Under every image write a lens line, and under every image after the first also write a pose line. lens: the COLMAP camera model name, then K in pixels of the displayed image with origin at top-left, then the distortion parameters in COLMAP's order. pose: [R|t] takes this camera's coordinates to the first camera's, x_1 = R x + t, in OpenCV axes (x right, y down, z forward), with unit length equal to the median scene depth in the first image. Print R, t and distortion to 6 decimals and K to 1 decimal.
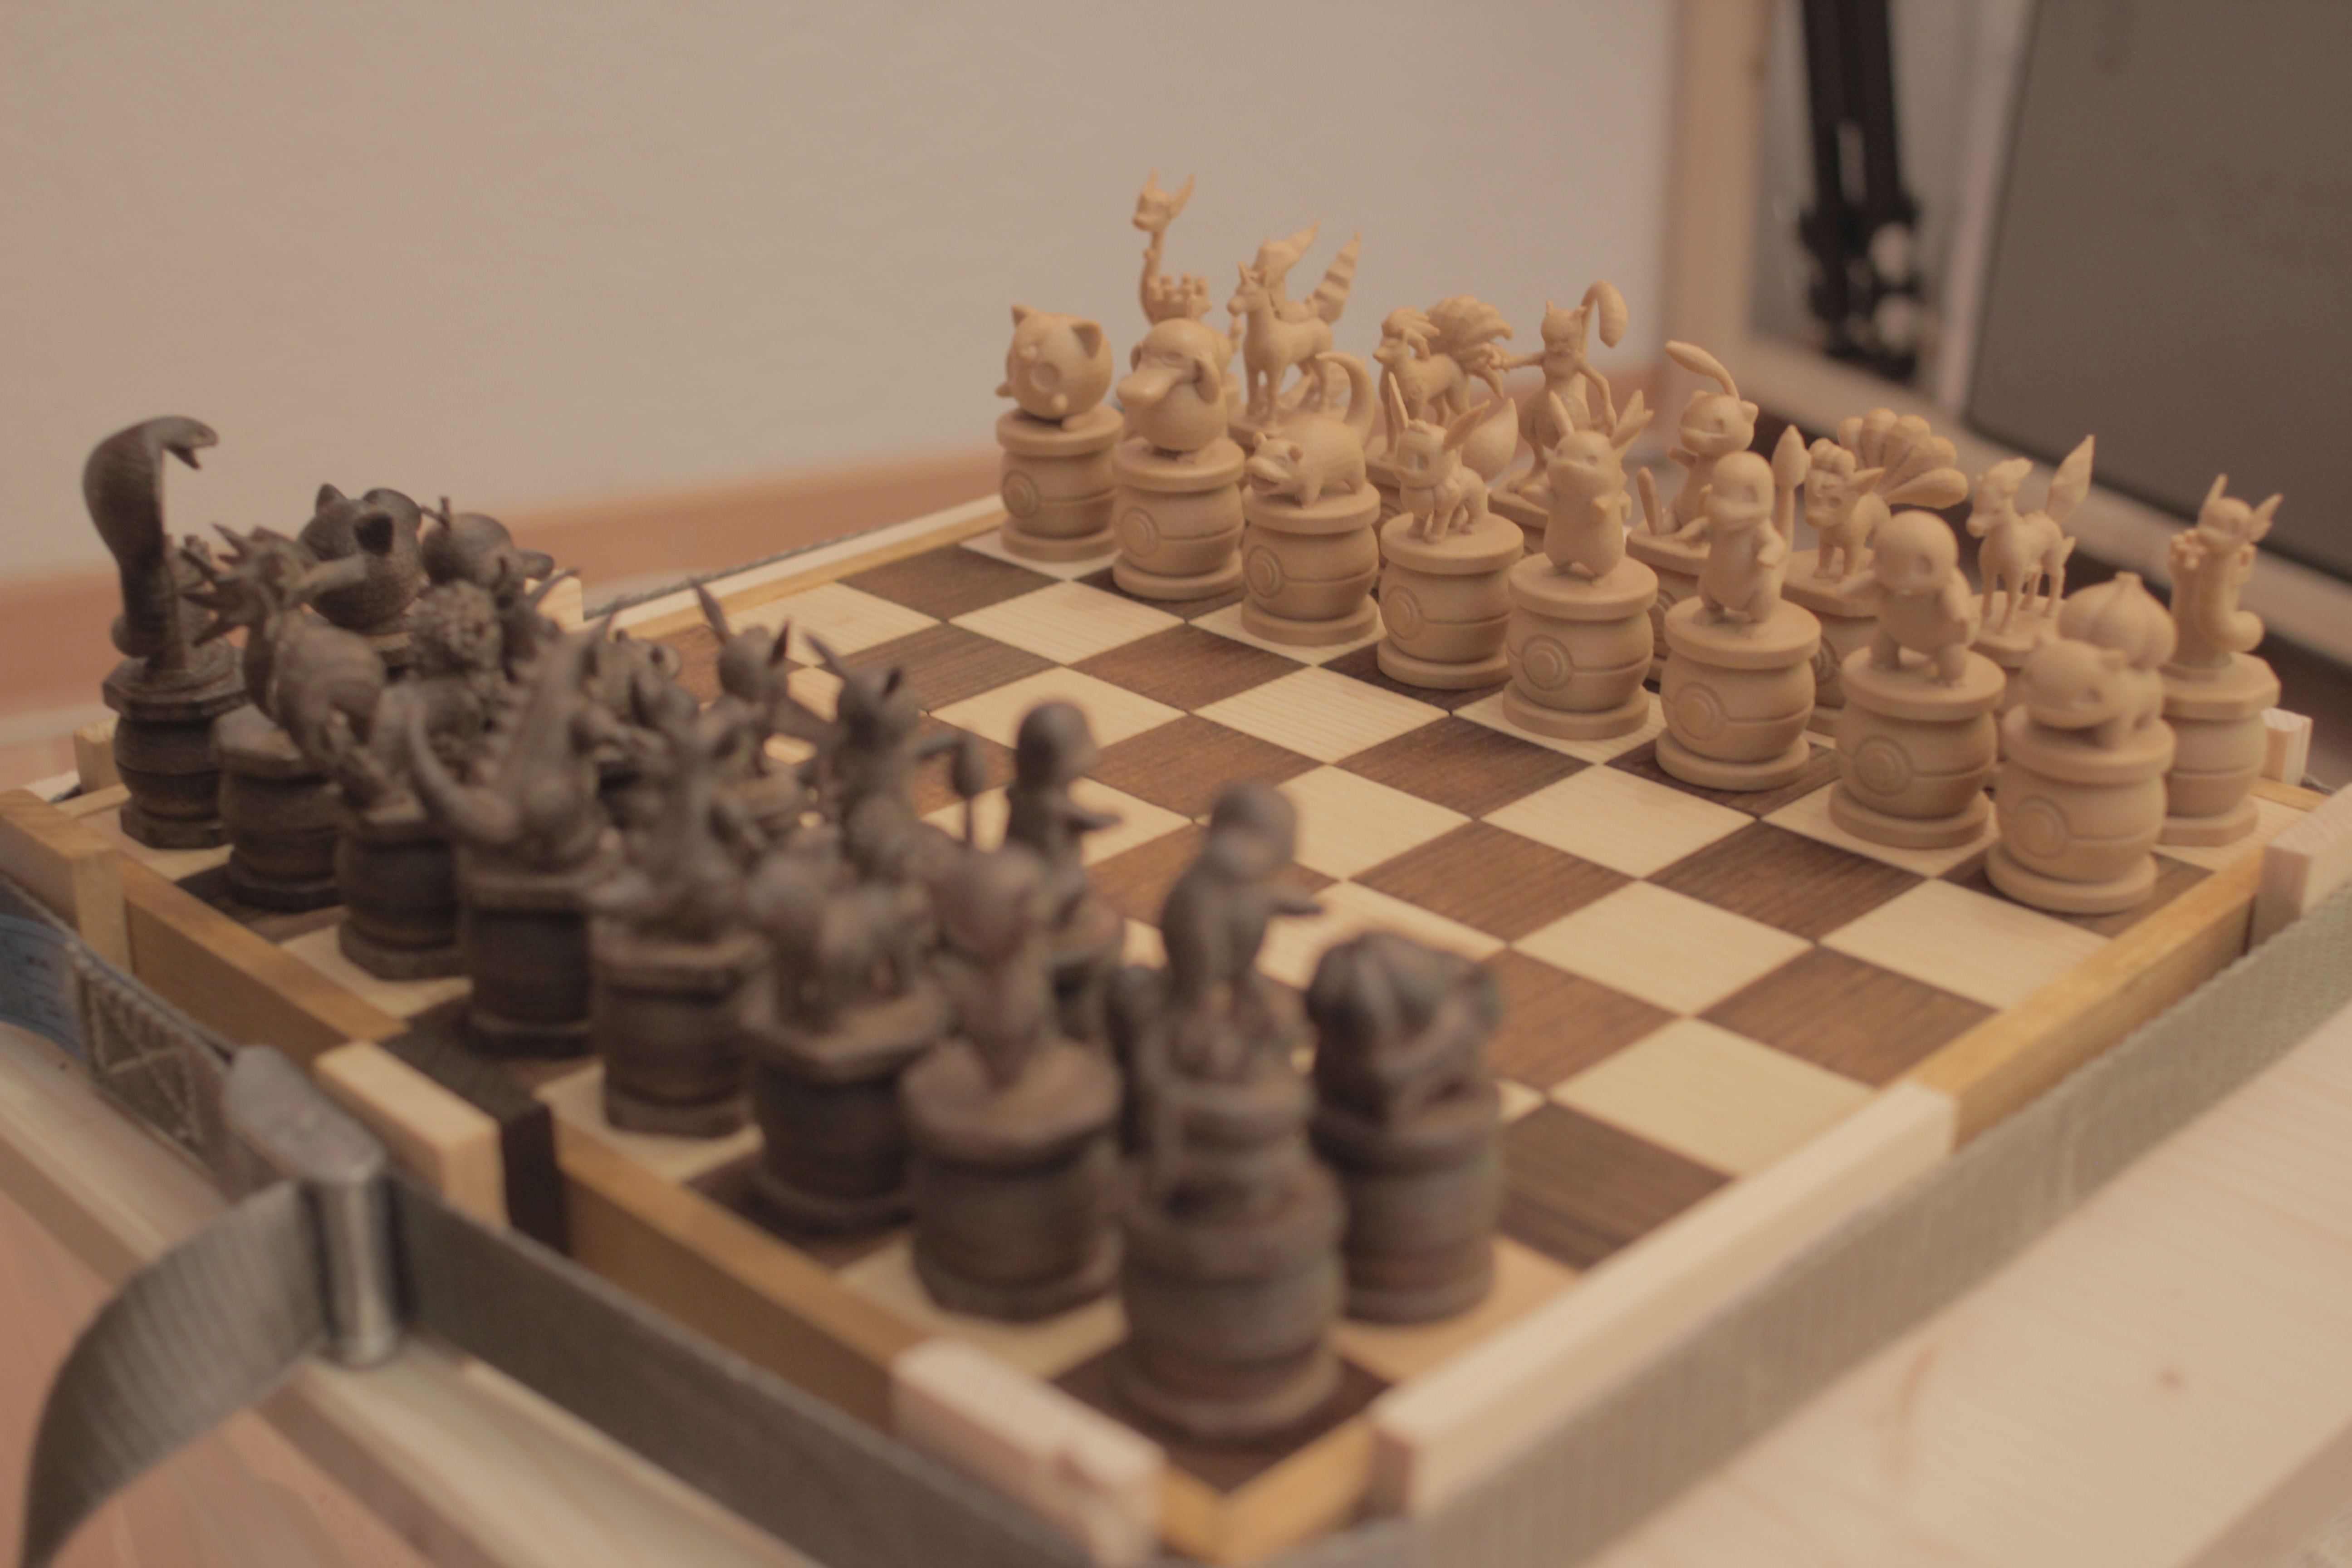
lens RADIAL K [[3165.6, 0, 1170.3], [0, 3165.6, 777.9], [0, 0, 1]] dist [-0.087174, 0.000000]
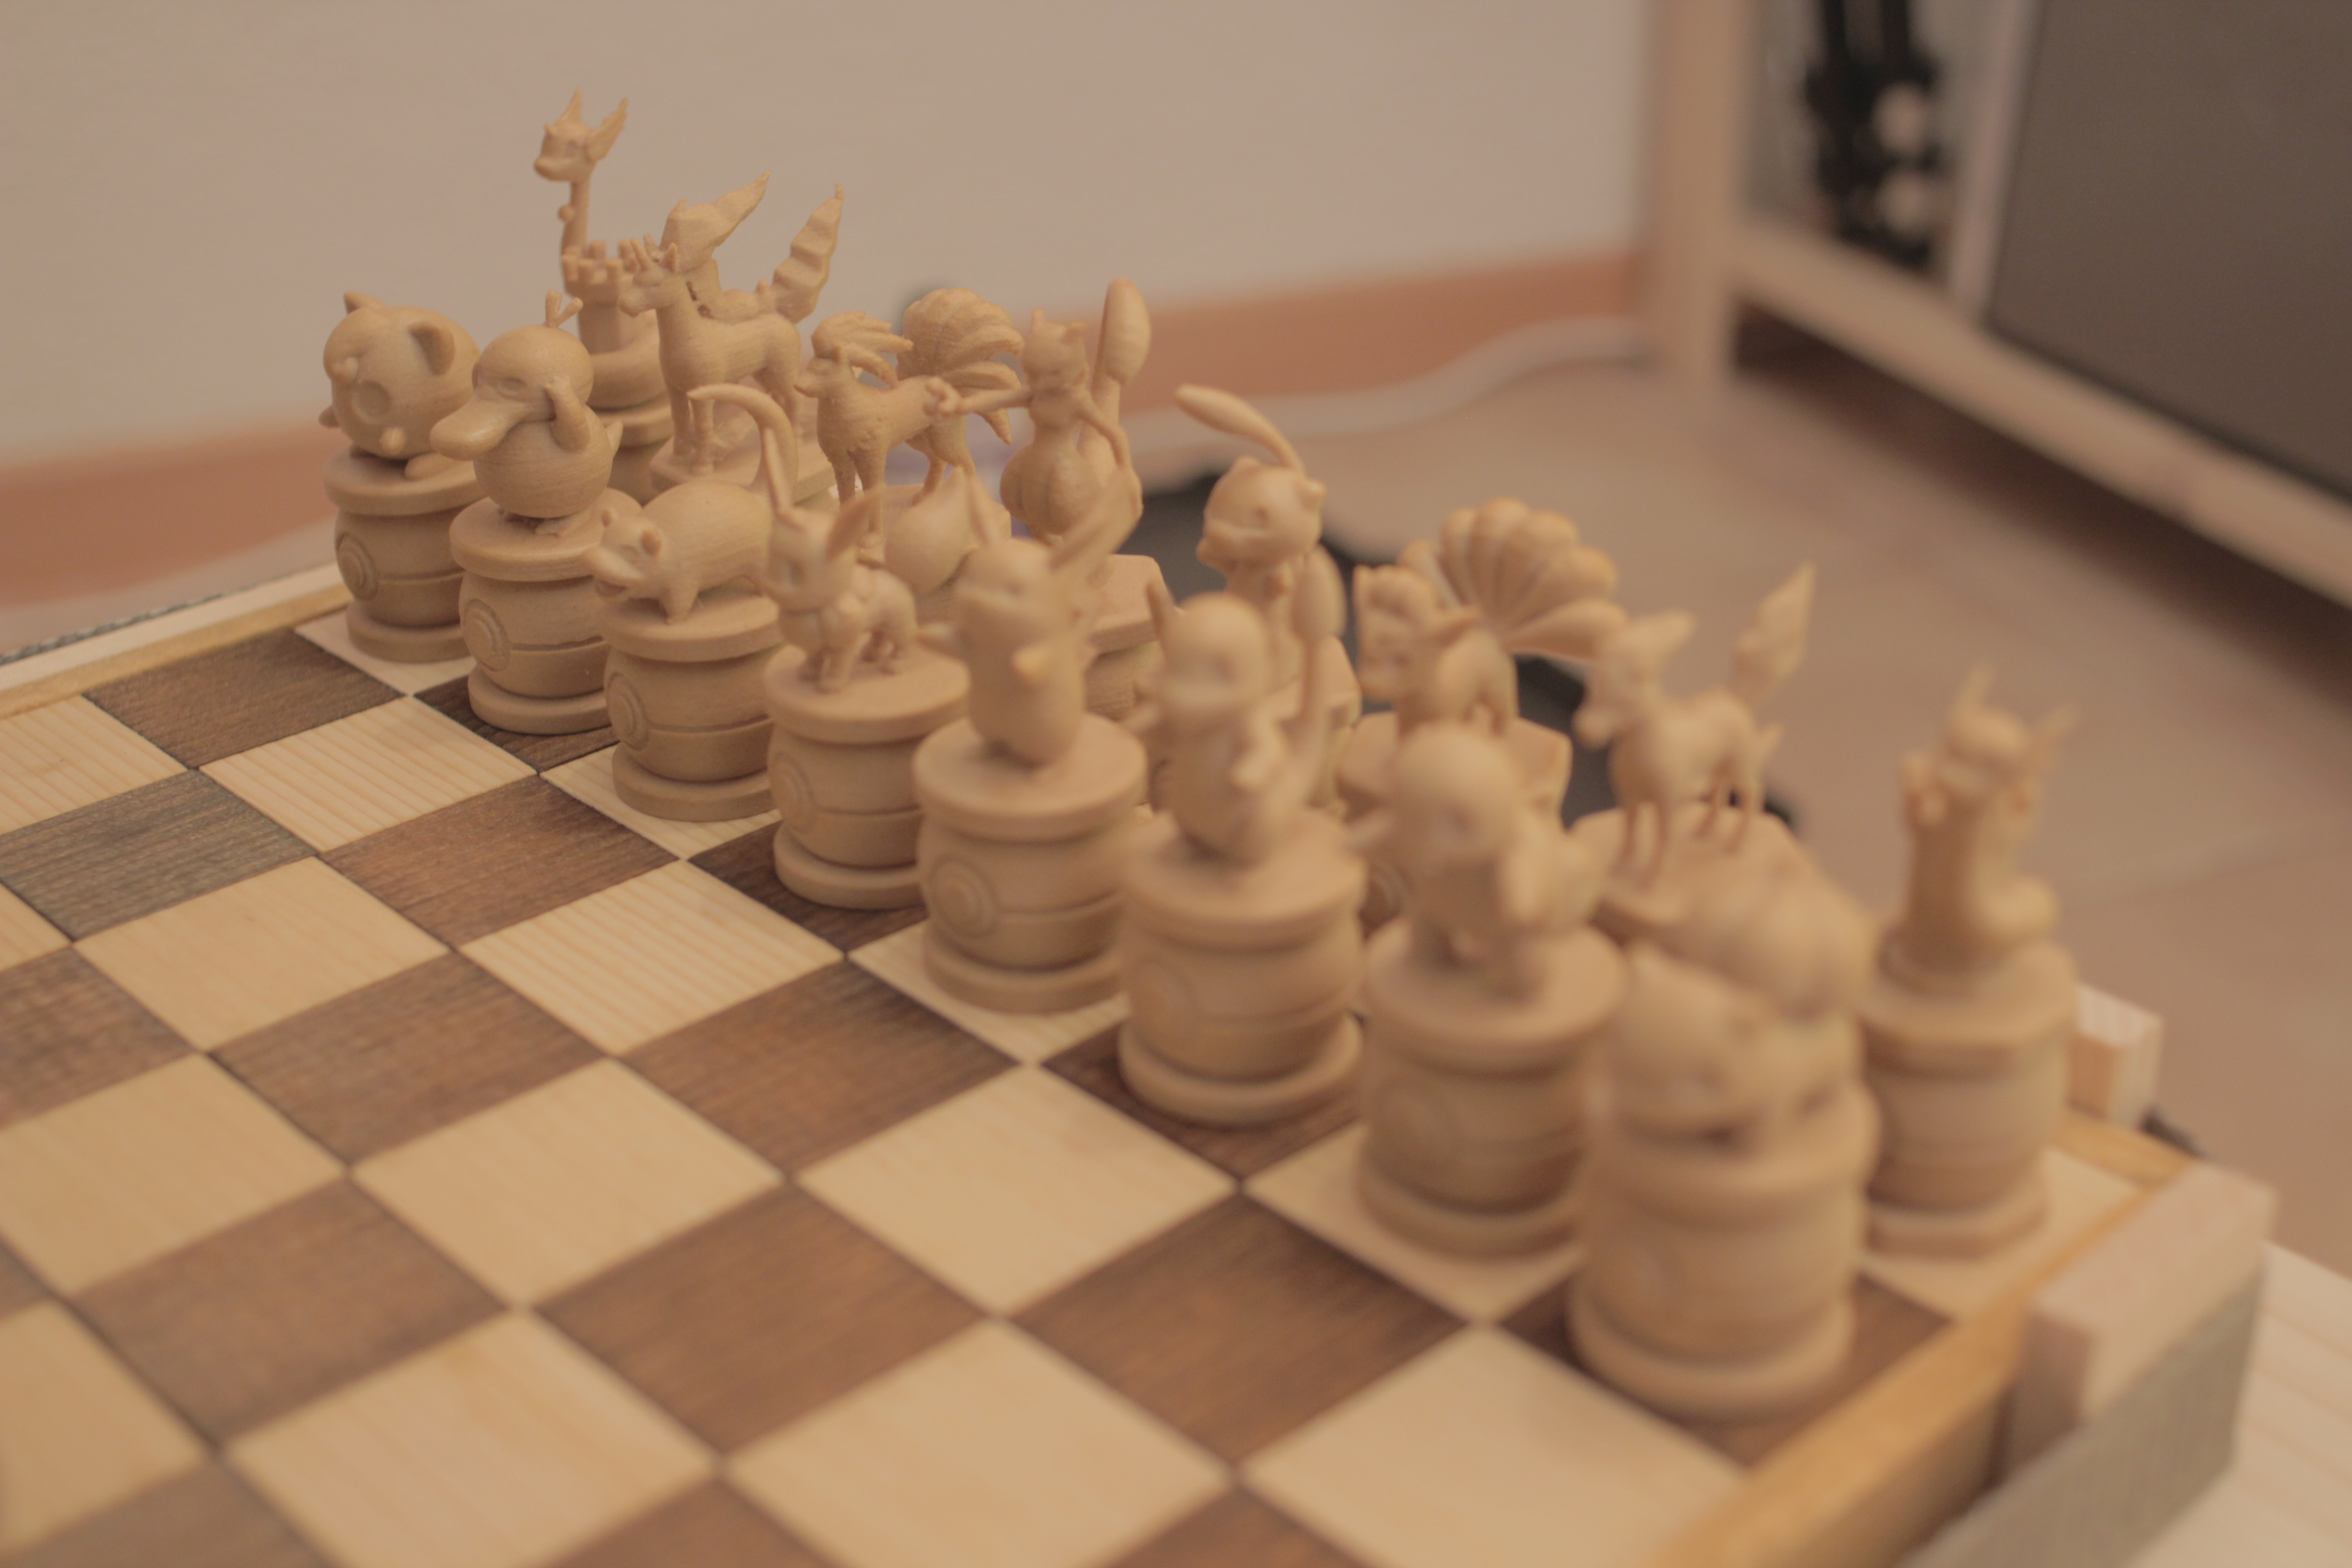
lens RADIAL K [[3165.6, 0, 1179.1], [0, 3165.6, 786.4], [0, 0, 1]] dist [-0.087174, 0.000000]
pose [[0.999053, 0.011818, -0.041885, 0.200872], [-0.009256, 0.998105, 0.060836, -0.104397], [0.042525, -0.060390, 0.997269, 0.383049]]
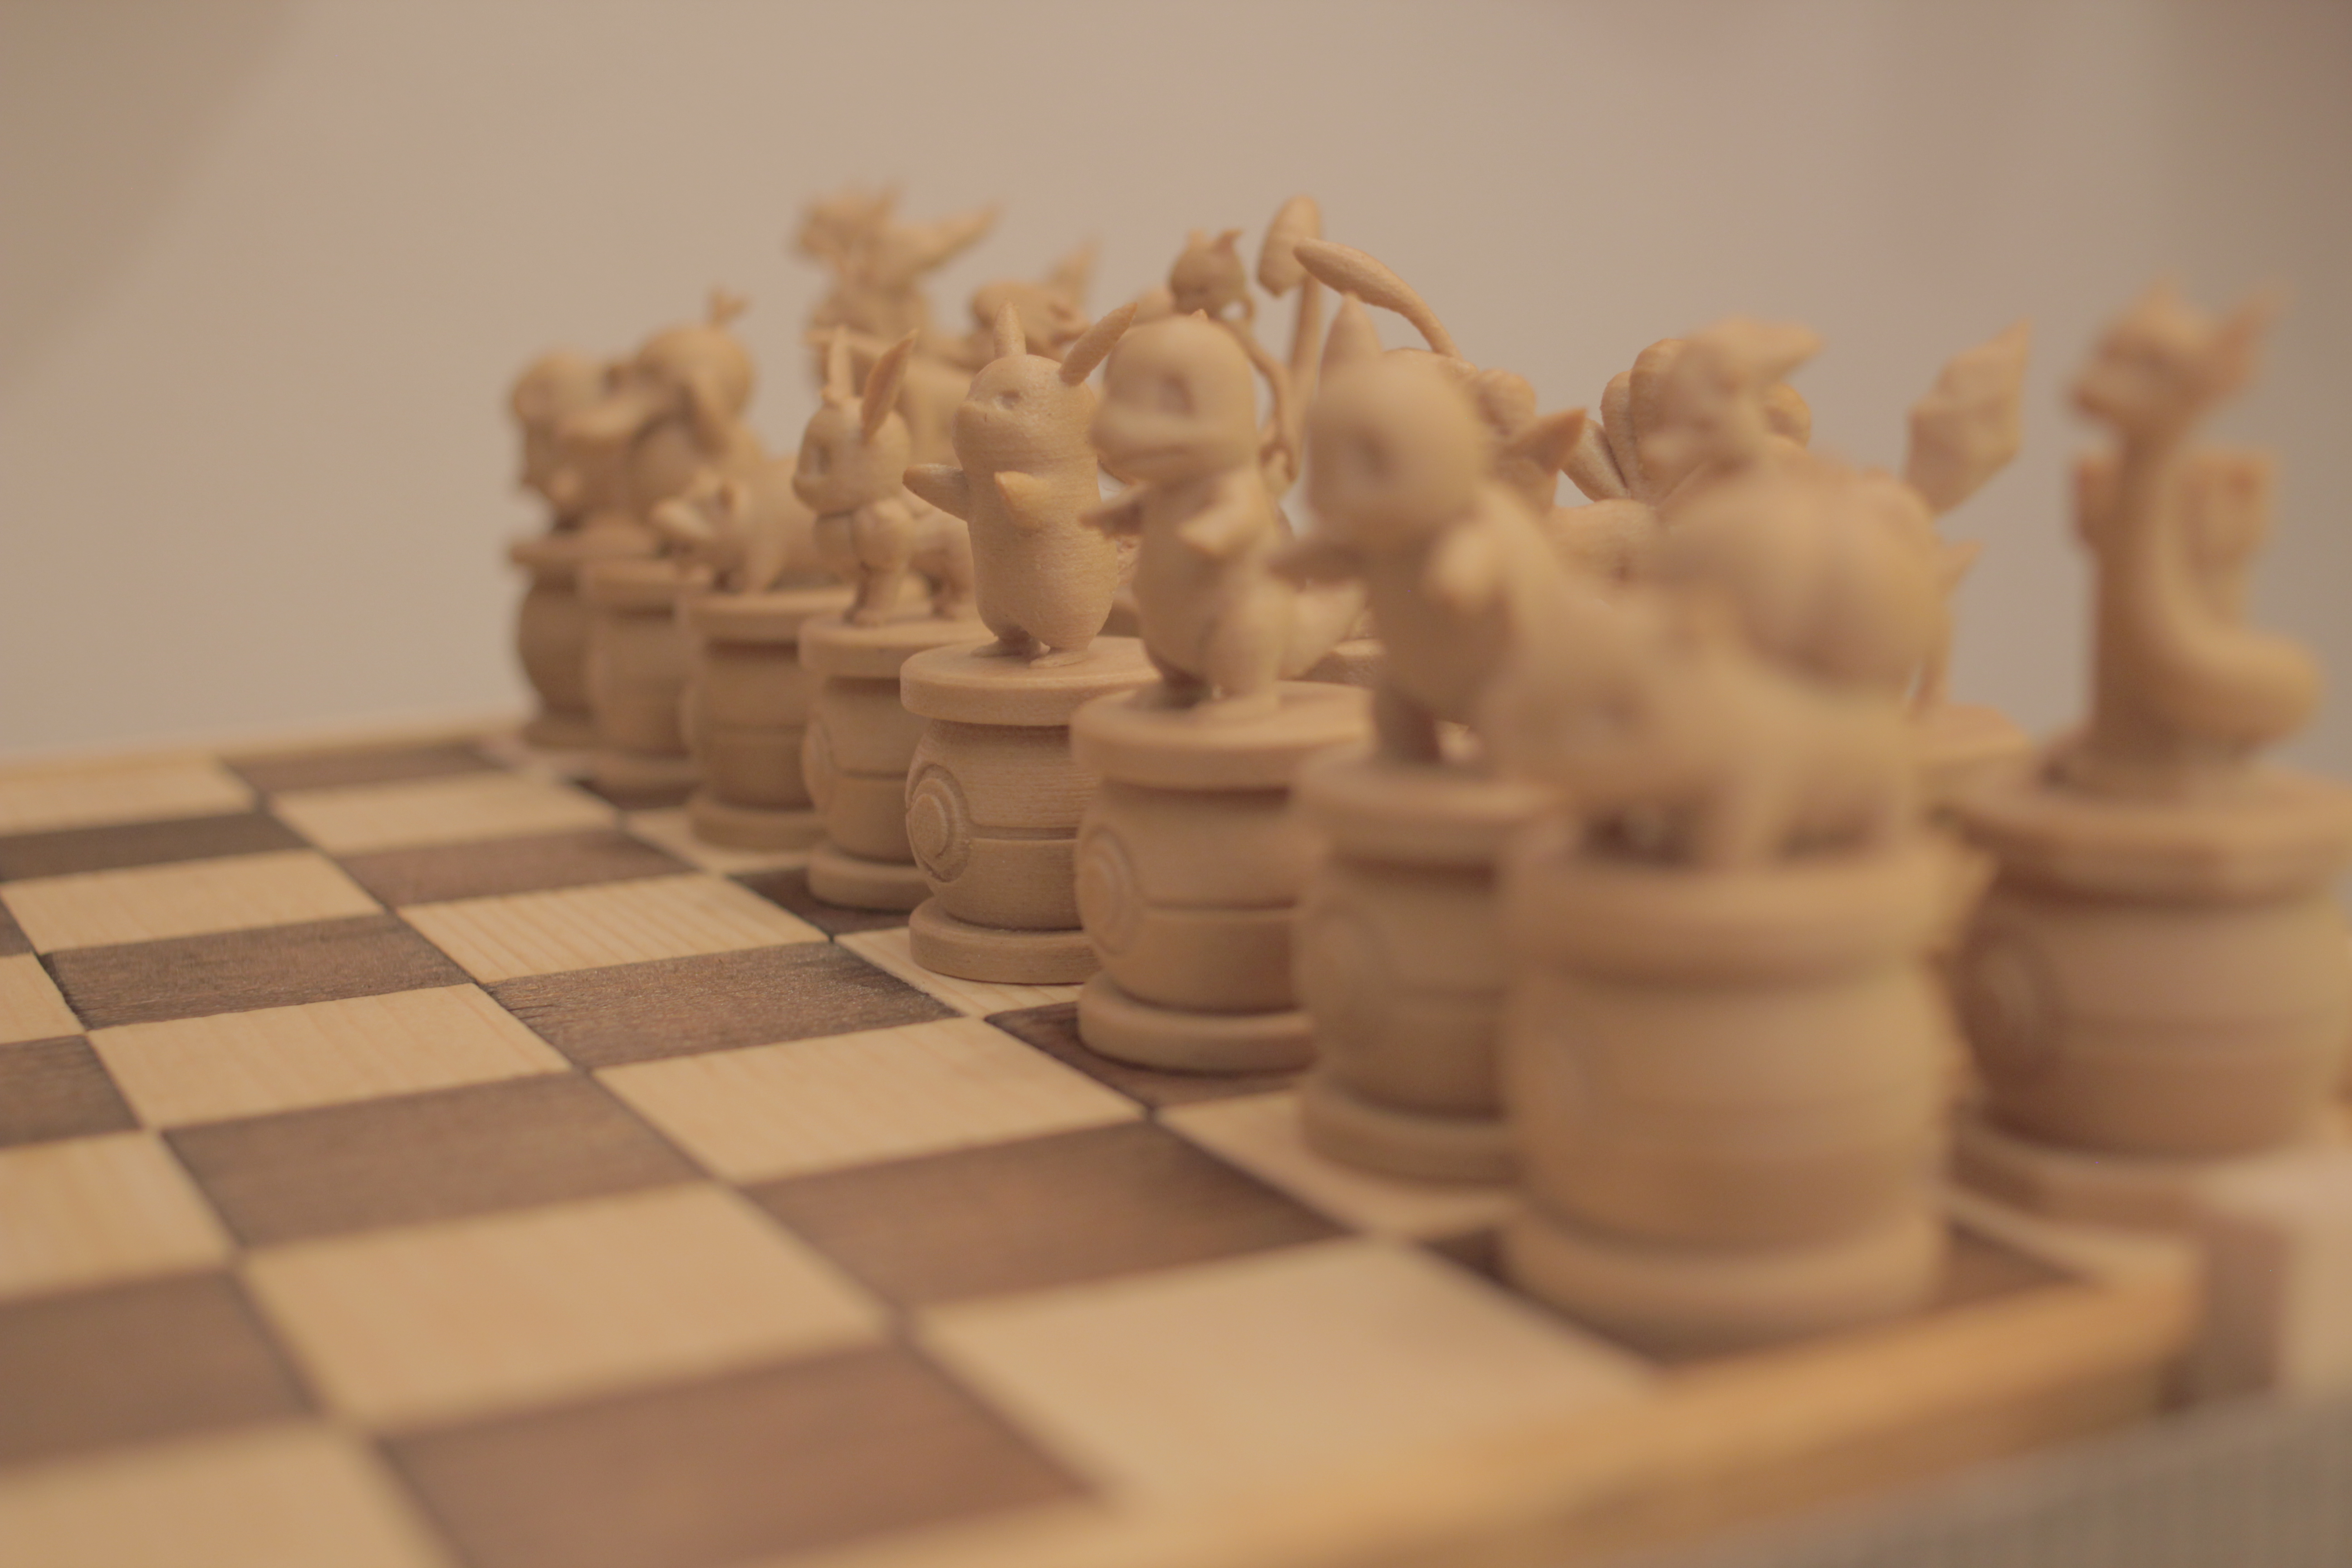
lens RADIAL K [[3165.6, 0, 1185.2], [0, 3165.6, 787.0], [0, 0, 1]] dist [-0.087174, 0.000000]
pose [[0.947181, 0.038507, -0.318381, 0.331631], [-0.107441, 0.973496, -0.201897, 0.057405], [0.302168, 0.225440, 0.926213, 0.585255]]
